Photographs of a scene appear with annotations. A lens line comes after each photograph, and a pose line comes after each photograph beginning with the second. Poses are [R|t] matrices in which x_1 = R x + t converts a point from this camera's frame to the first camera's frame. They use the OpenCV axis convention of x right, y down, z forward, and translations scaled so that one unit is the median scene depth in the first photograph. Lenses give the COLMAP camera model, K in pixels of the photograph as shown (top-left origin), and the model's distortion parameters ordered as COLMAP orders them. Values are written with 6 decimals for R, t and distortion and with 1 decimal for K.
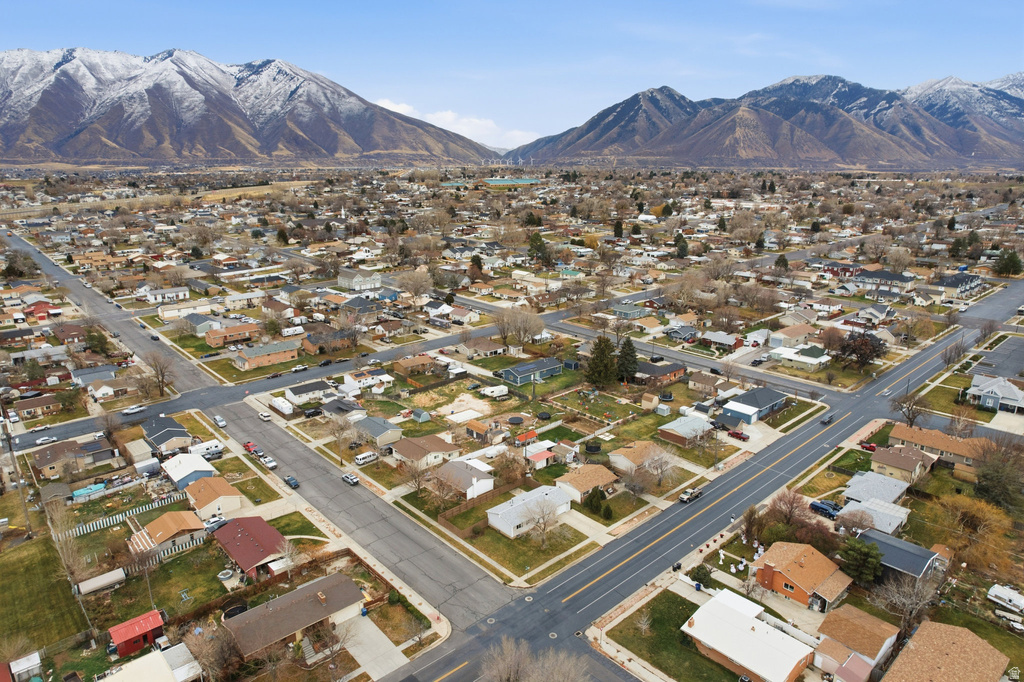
lens RADIAL K [[654.3, 0, 514.8], [0, 654.3, 340.7], [0, 0, 1]] dist [-0.075294, 0.066931]
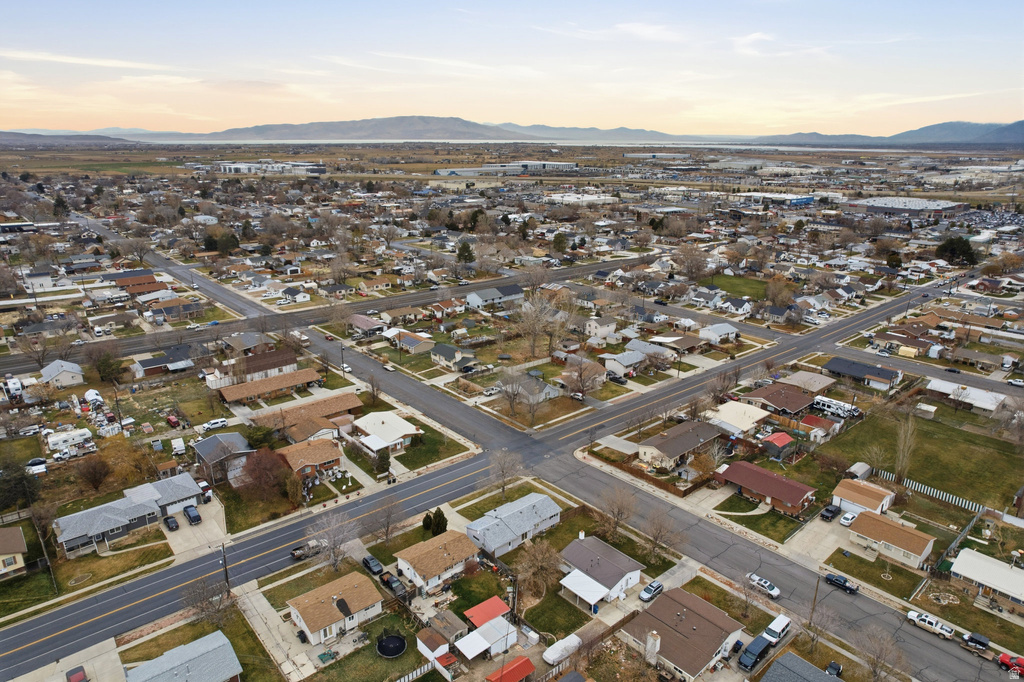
lens RADIAL K [[654.3, 0, 514.8], [0, 654.3, 340.7], [0, 0, 1]] dist [-0.075294, 0.066931]
pose [[-0.999768, -0.010463, 0.018825, 0.005965], [0.001254, 0.844299, 0.535871, -0.337201], [-0.021501, 0.535771, -0.844090, 1.267214]]
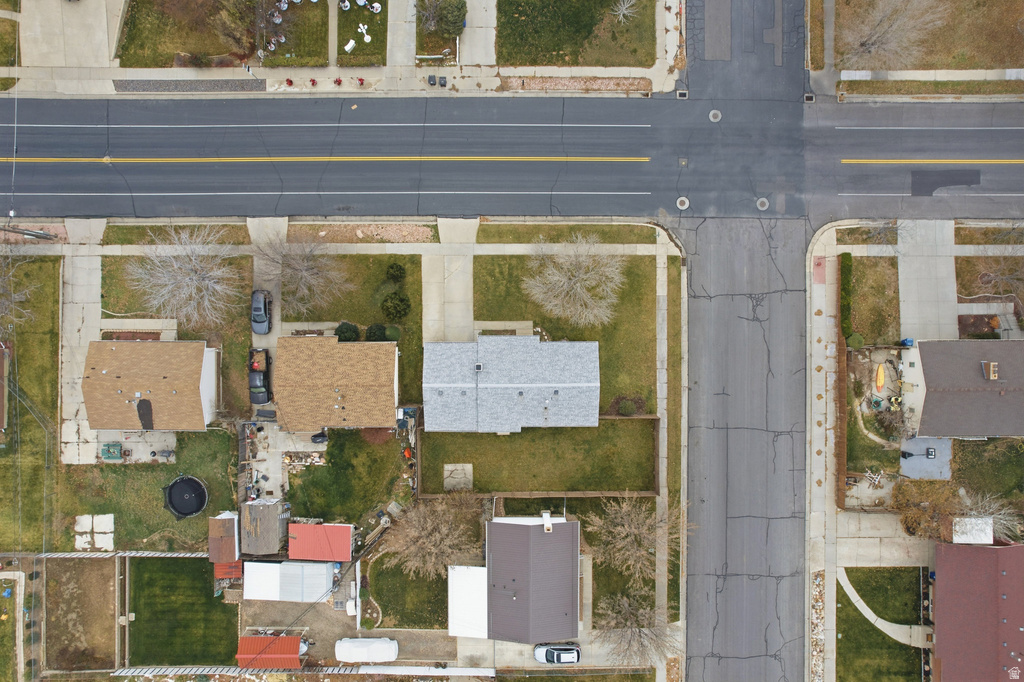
lens RADIAL K [[654.3, 0, 514.8], [0, 654.3, 340.7], [0, 0, 1]] dist [-0.075294, 0.066931]
pose [[-0.739267, -0.673354, -0.008873, 0.036322], [0.171616, -0.201123, 0.964416, -0.157412], [-0.651177, 0.711438, 0.264242, 0.662594]]
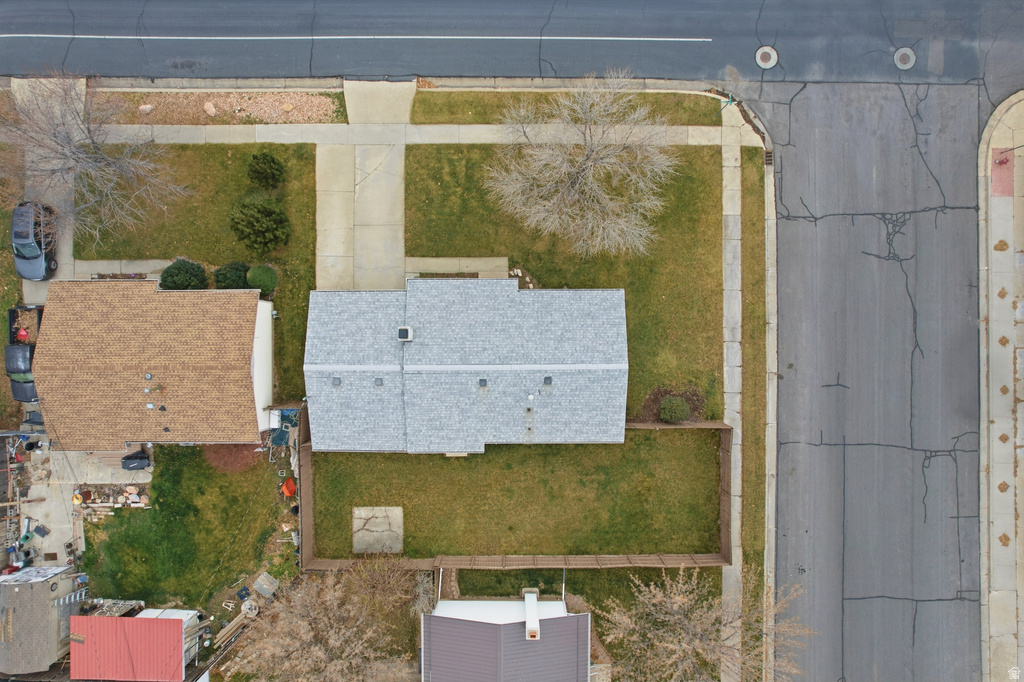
lens RADIAL K [[654.3, 0, 514.8], [0, 654.3, 340.7], [0, 0, 1]] dist [-0.075294, 0.066931]
pose [[-0.738888, -0.673815, -0.004252, 0.012963], [0.174643, -0.197595, 0.964602, 0.002327], [-0.650803, 0.711990, 0.263677, 0.710182]]
